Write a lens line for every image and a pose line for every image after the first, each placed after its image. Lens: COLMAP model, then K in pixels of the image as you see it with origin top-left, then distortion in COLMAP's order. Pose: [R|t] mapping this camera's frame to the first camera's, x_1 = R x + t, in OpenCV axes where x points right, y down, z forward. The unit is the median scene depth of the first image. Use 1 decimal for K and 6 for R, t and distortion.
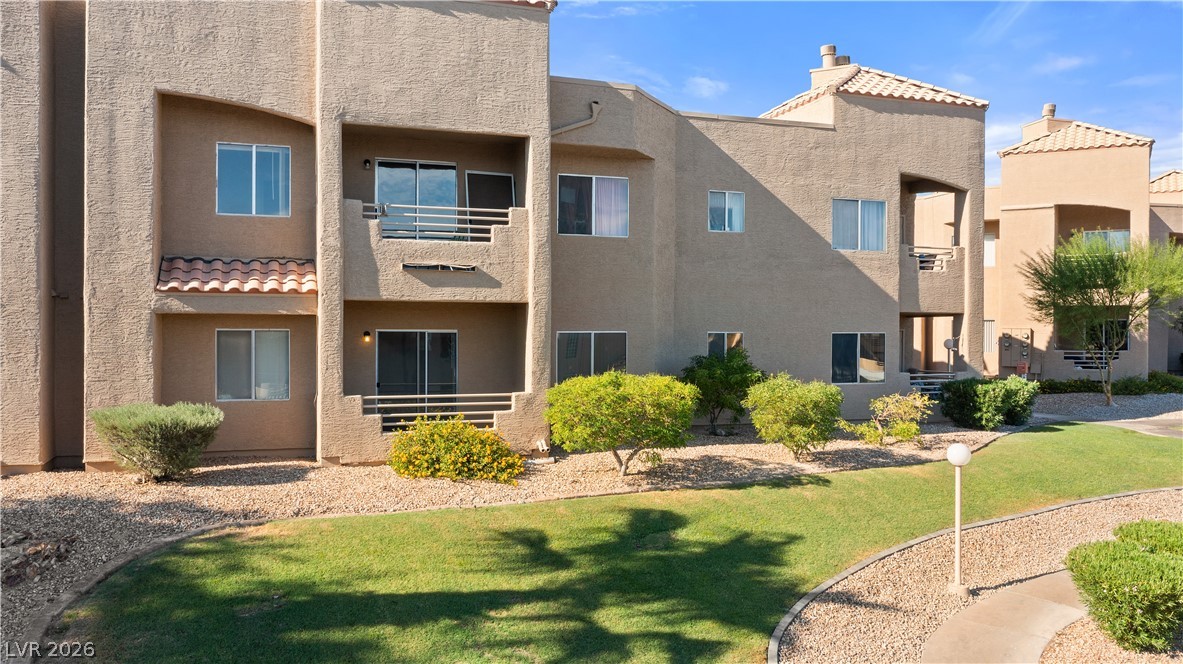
lens RADIAL K [[951.5, 0, 591.5], [0, 951.5, 332.0], [0, 0, 1]] dist [-0.005915, 0.000035]
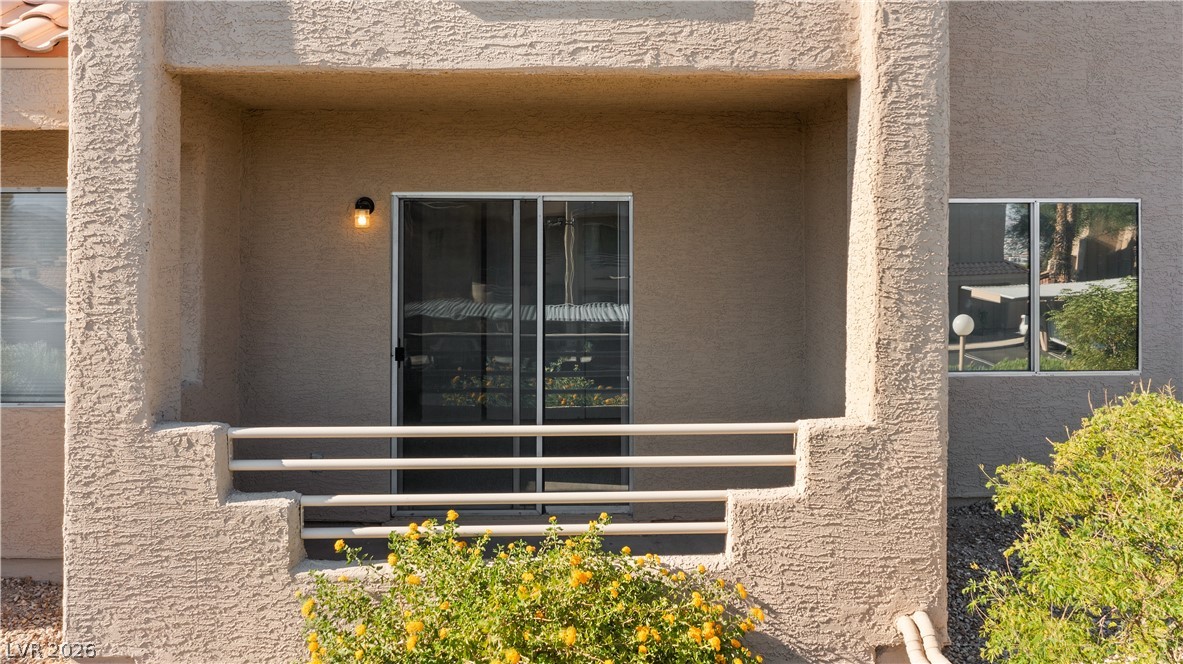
lens RADIAL K [[977.4, 0, 591.0], [0, 977.4, 223.0], [0, 0, 1]] dist [-0.011674, -0.003969]
pose [[0.956368, -0.002964, -0.292149, -0.060652], [0.001943, 0.999991, -0.003783, 0.010833], [0.292157, 0.003050, 0.956365, 0.745988]]
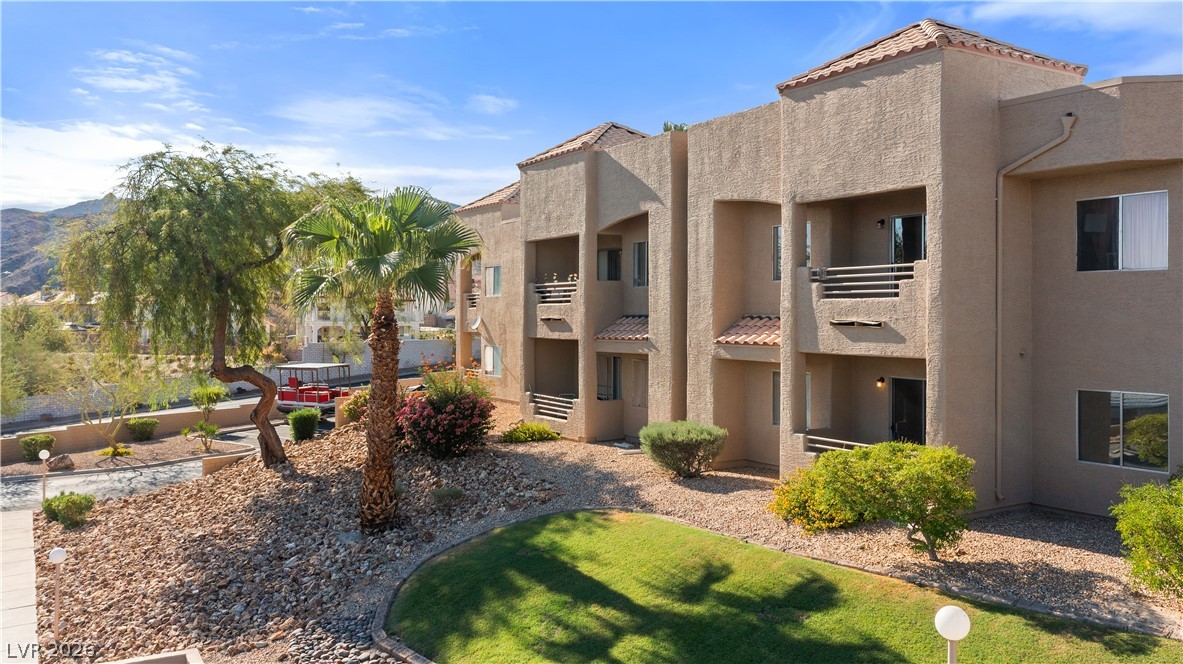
lens RADIAL K [[951.6, 0, 589.9], [0, 951.6, 297.9], [0, 0, 1]] dist [0.002237, -0.000418]
pose [[0.208155, -0.019372, -0.977904, 0.824508], [0.001648, 0.999809, -0.019455, -0.076649], [0.978094, 0.002438, 0.208147, 0.483940]]
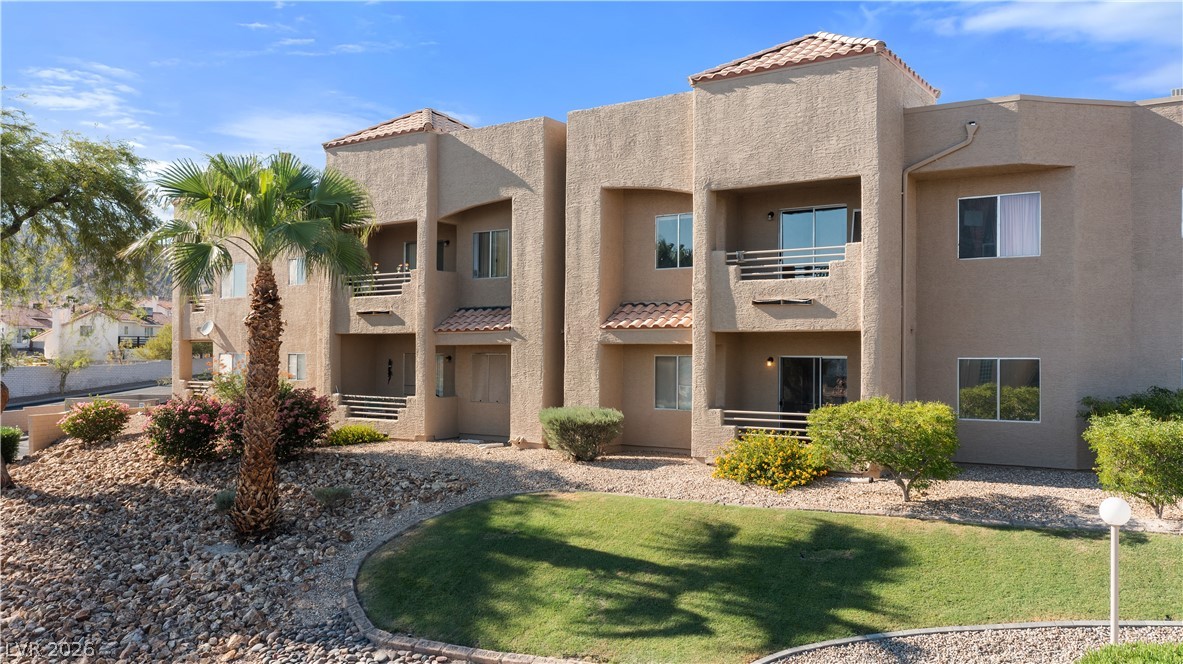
lens RADIAL K [[951.5, 0, 591.5], [0, 951.5, 332.0], [0, 0, 1]] dist [-0.005915, 0.000035]
pose [[0.598985, -0.017854, -0.800561, 0.625158], [-0.001270, 0.999729, -0.023246, -0.004474], [0.800759, 0.014940, 0.598800, 0.123497]]
